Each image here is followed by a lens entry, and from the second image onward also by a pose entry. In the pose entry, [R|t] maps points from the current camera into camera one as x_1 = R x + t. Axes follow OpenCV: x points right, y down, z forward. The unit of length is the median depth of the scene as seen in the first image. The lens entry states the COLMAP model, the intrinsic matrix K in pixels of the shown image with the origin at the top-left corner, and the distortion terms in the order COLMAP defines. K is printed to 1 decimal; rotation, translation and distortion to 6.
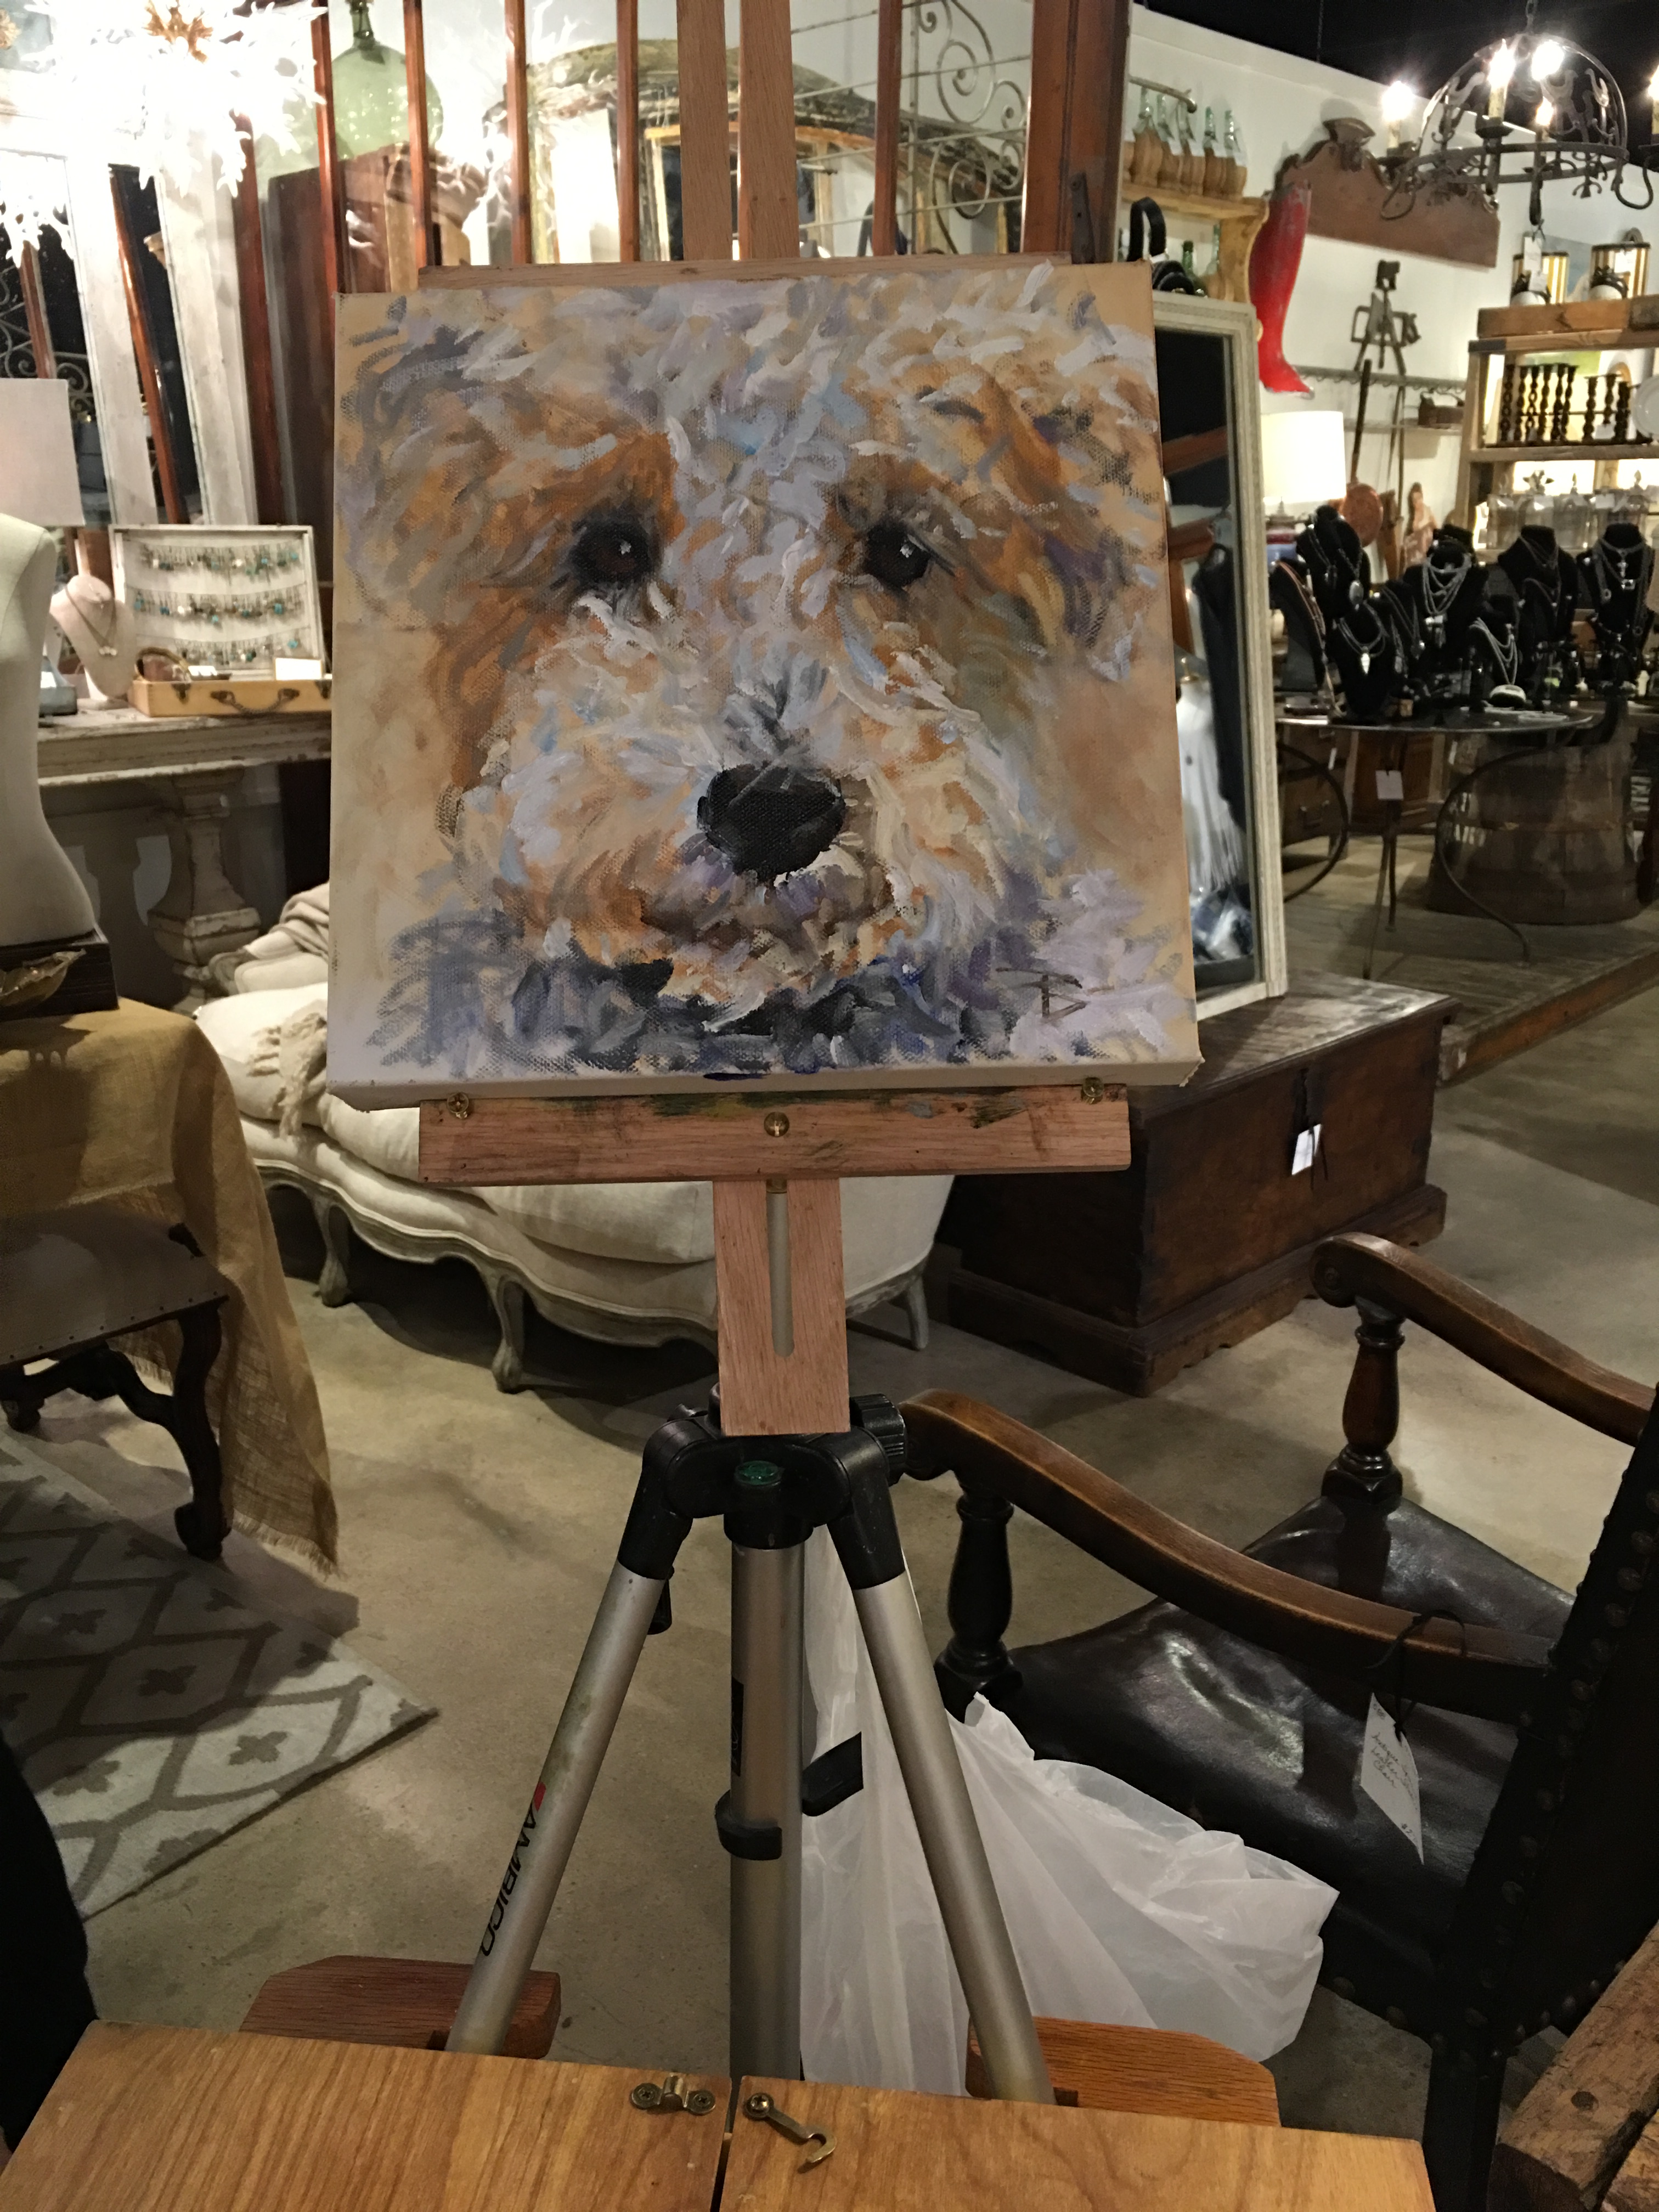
lens RADIAL K [[1879.6, 0, 837.1], [0, 1879.6, 1114.1], [0, 0, 1]] dist [0.034336, -0.009262]
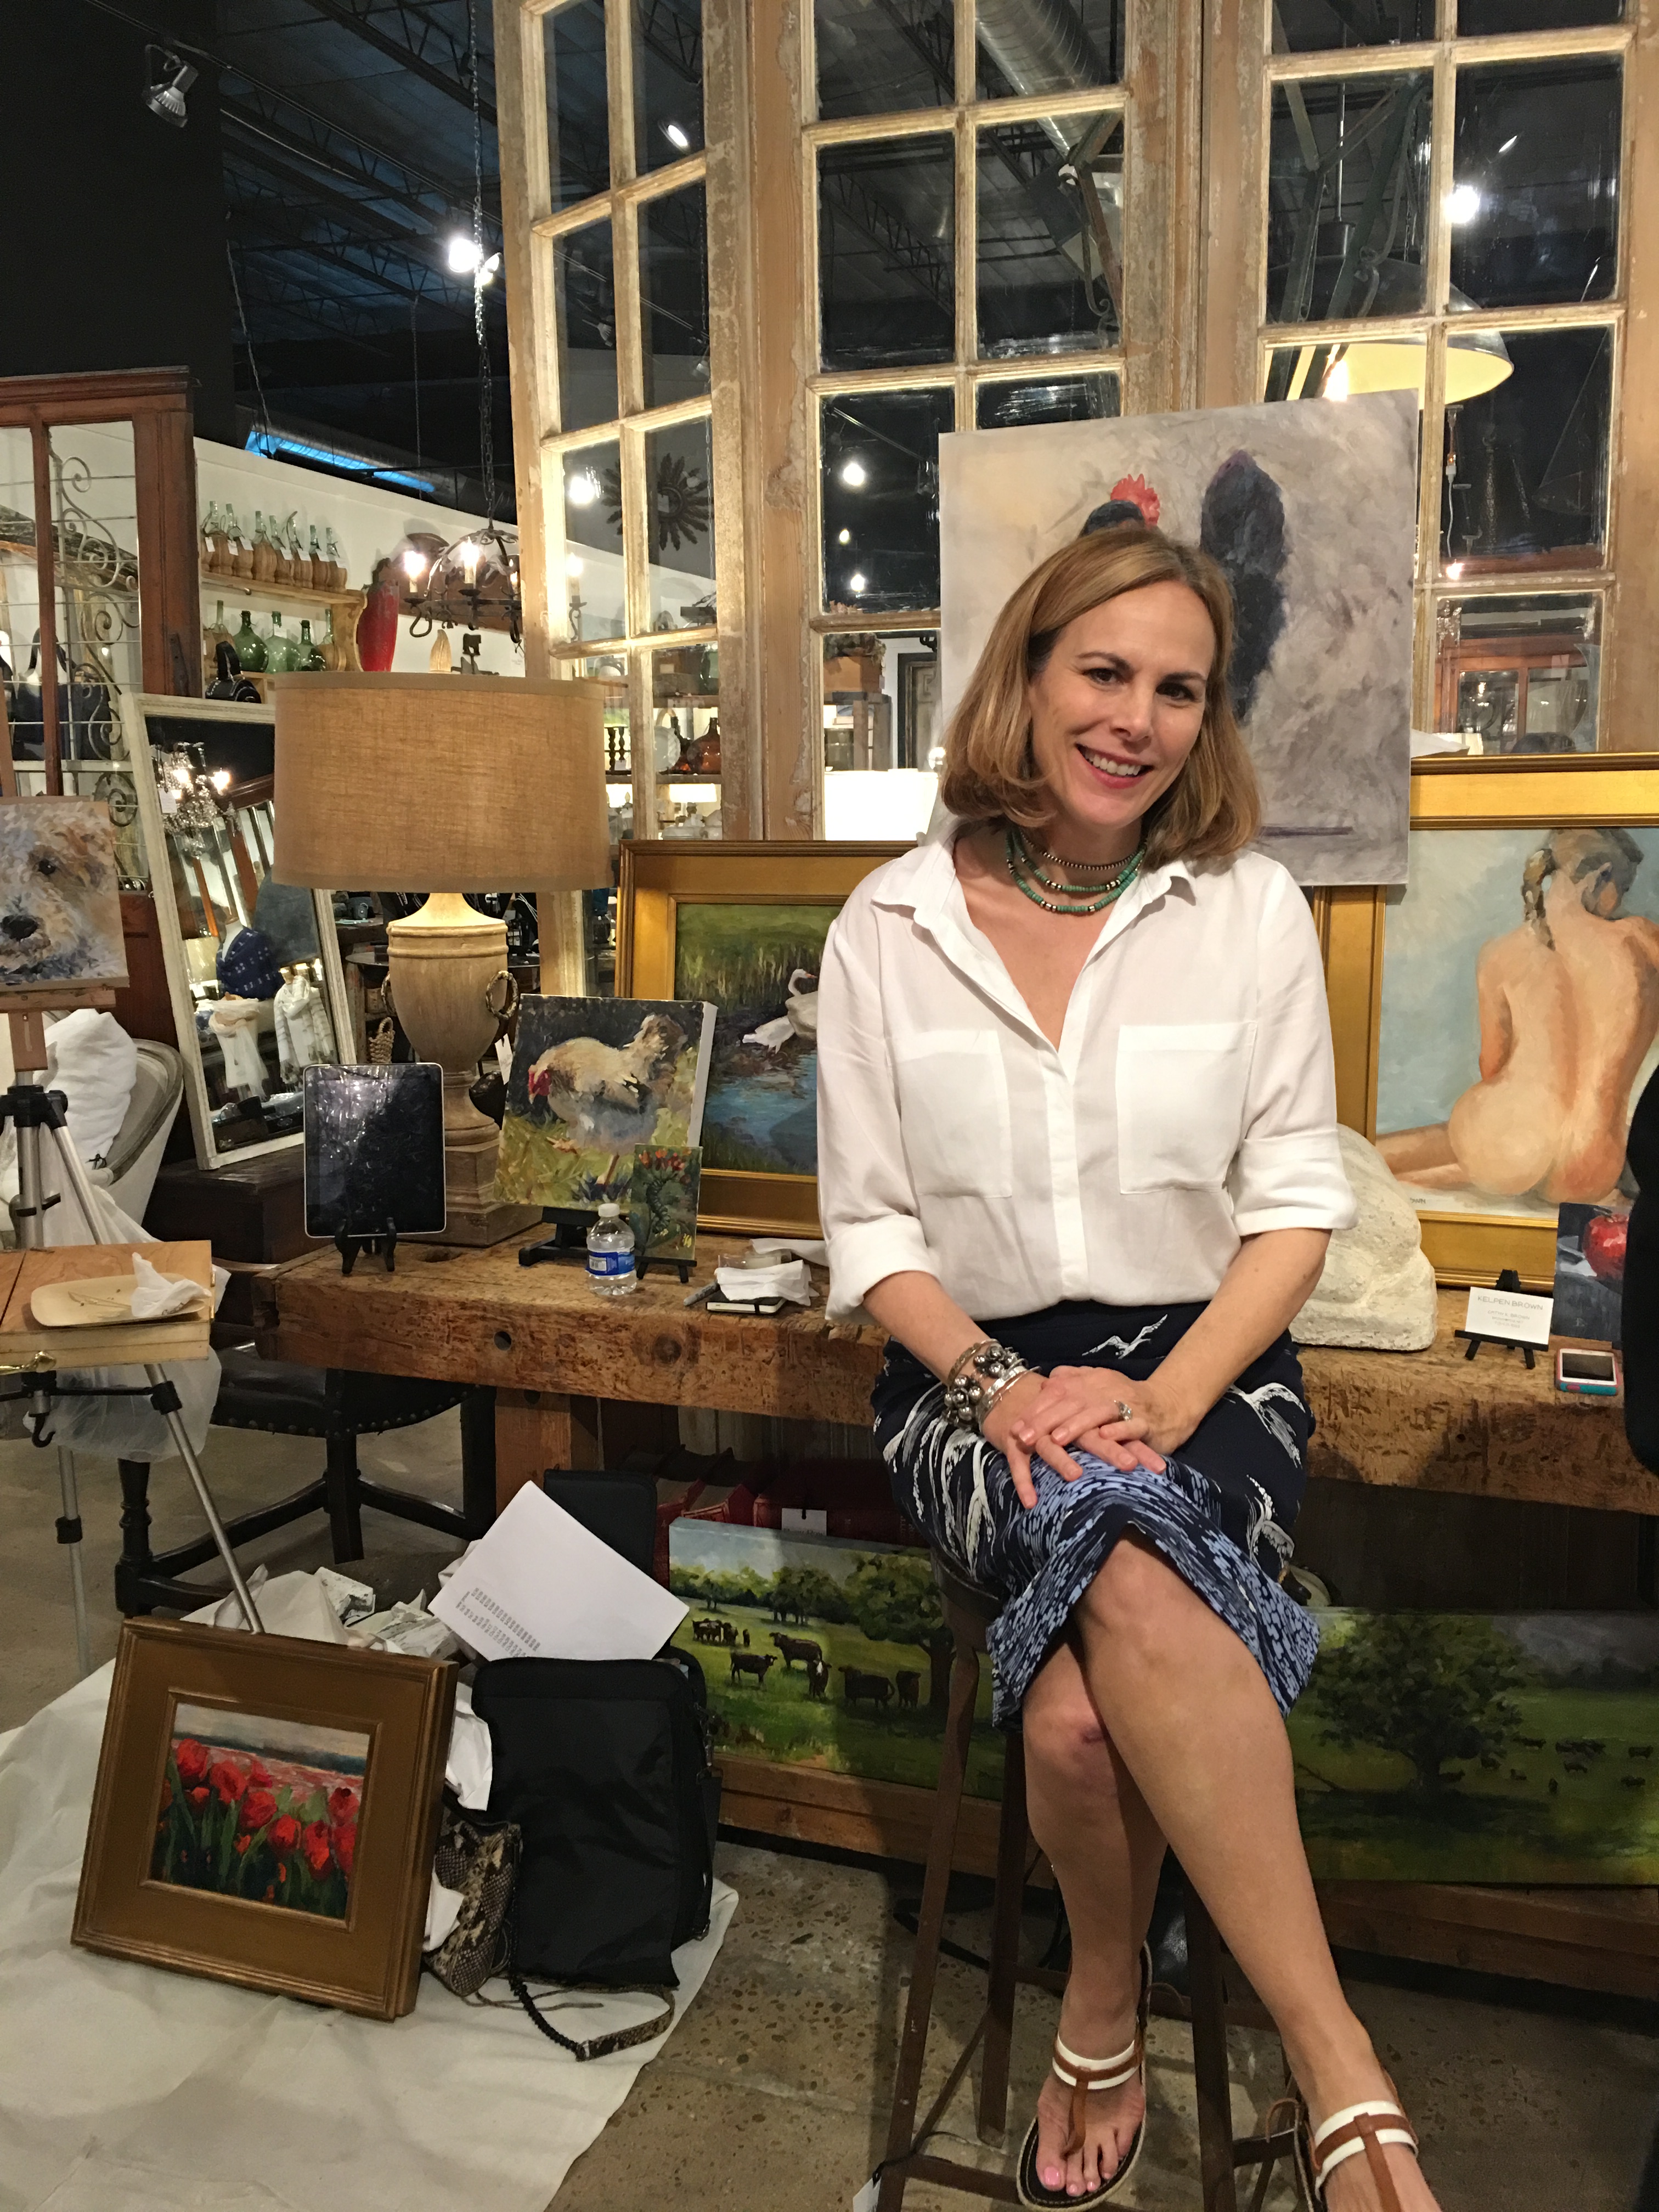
lens RADIAL K [[1879.6, 0, 836.1], [0, 1879.6, 1088.1], [0, 0, 1]] dist [0.034336, -0.009262]
pose [[0.920287, -0.057694, 0.386966, -0.009825], [0.118353, 0.983780, -0.134794, 0.961513], [-0.372913, 0.169848, 0.912188, -3.410420]]
